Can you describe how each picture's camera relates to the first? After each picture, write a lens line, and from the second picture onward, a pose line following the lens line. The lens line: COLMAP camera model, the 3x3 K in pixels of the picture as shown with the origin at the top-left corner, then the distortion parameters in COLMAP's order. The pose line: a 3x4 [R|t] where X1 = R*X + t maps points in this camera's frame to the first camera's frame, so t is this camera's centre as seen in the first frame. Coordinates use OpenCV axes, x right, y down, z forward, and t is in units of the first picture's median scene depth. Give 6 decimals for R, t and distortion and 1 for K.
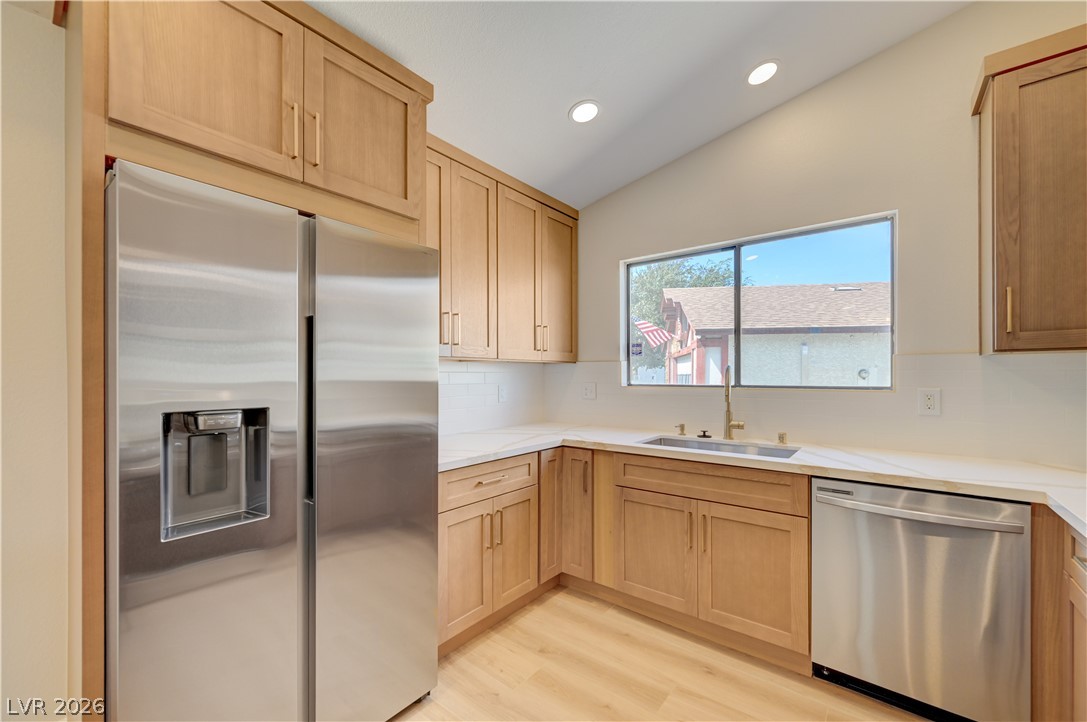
lens RADIAL K [[430.3, 0, 547.6], [0, 430.3, 378.6], [0, 0, 1]] dist [0.001041, -0.000026]
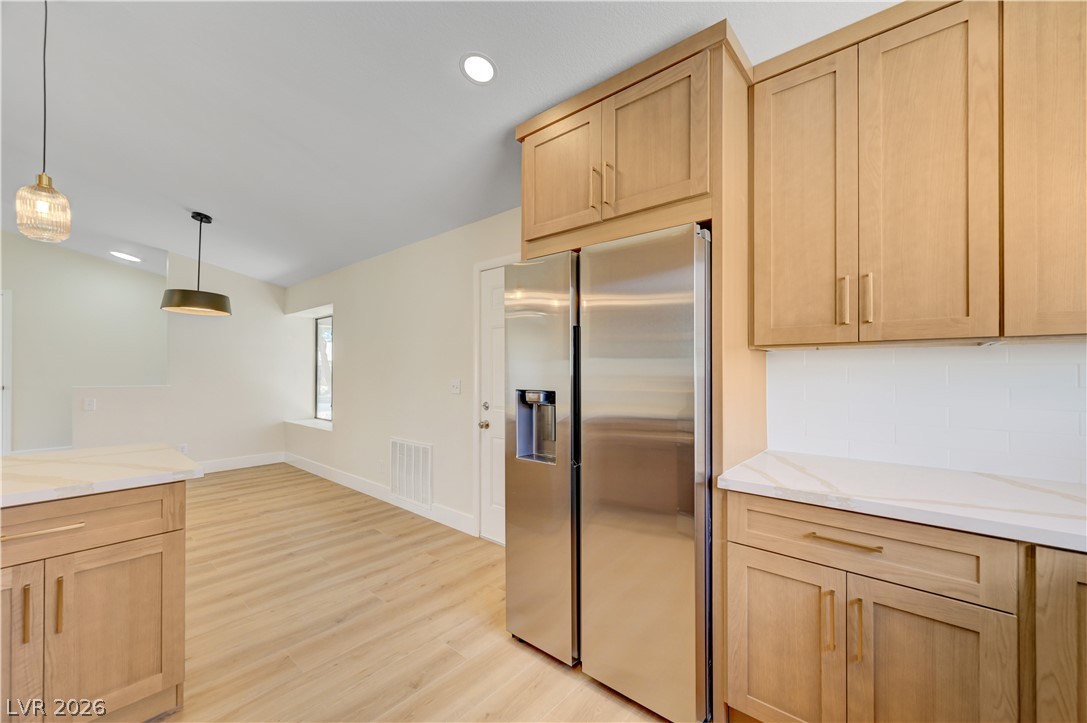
lens RADIAL K [[430.3, 0, 543.1], [0, 430.3, 368.0], [0, 0, 1]] dist [0.001041, -0.000026]
pose [[-0.039949, -0.005497, -0.999187, 0.488110], [-0.007363, 0.999959, -0.005206, -0.003402], [0.999175, 0.007149, -0.039987, 0.587847]]
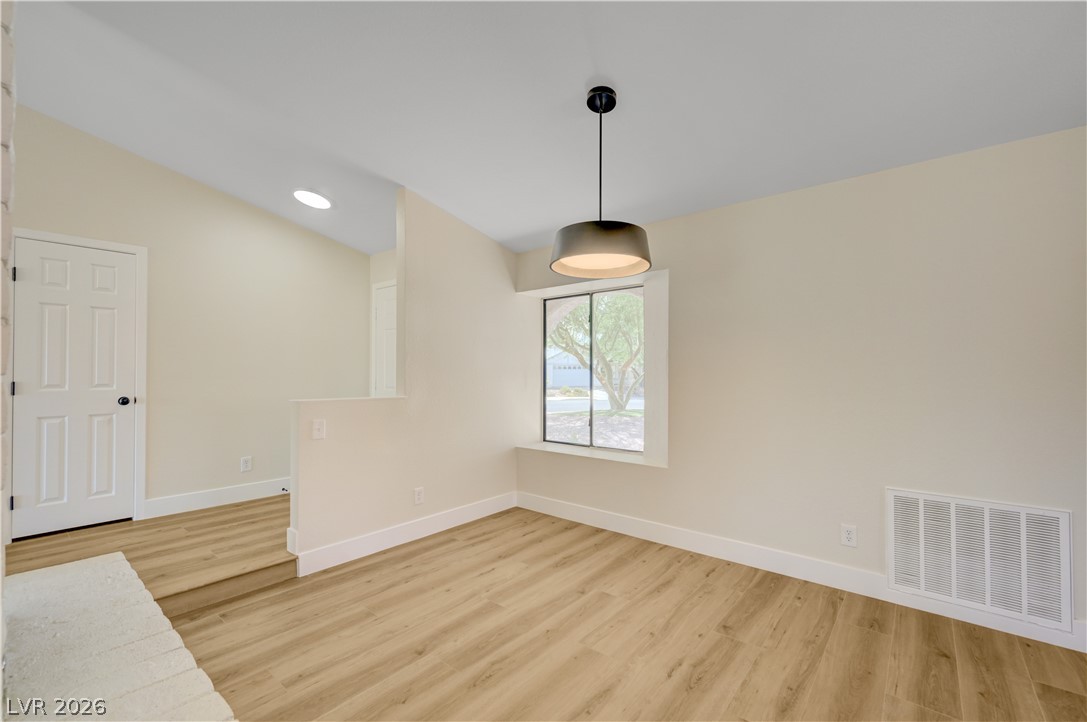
lens RADIAL K [[458.2, 0, 538.3], [0, 458.2, 370.6], [0, 0, 1]] dist [-0.000811, -0.000485]
pose [[-0.040085, -0.007924, -0.999165, -0.176044], [-0.008403, 0.999936, -0.007593, 0.015038], [0.999161, 0.008092, -0.040149, -0.990573]]
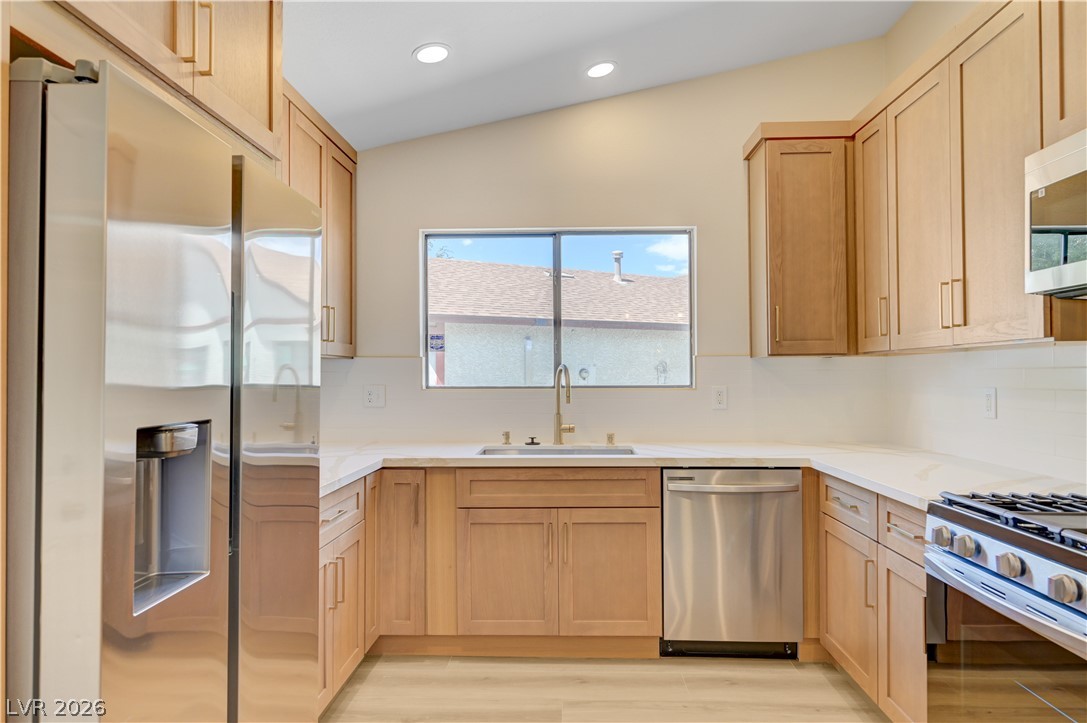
lens RADIAL K [[640.2, 0, 549.9], [0, 640.2, 371.6], [0, 0, 1]] dist [-0.003840, 0.001175]
pose [[0.806661, 0.001512, 0.591012, -0.469500], [0.007113, 0.999899, -0.012266, 0.002355], [-0.590971, 0.014099, 0.806570, -0.108985]]
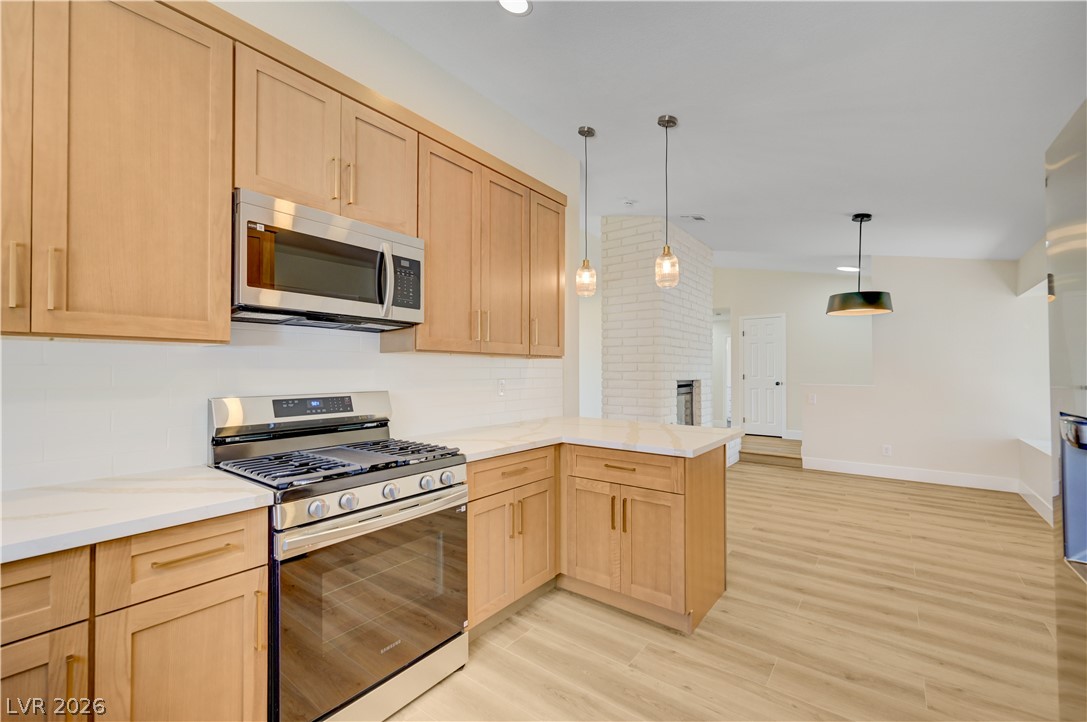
lens RADIAL K [[458.2, 0, 561.4], [0, 458.2, 364.1], [0, 0, 1]] dist [-0.000811, -0.000485]
pose [[-0.999634, -0.000344, -0.027042, 0.065331], [-0.000180, 0.999982, -0.006070, -0.008021], [0.027043, -0.006063, -0.999616, 0.947201]]
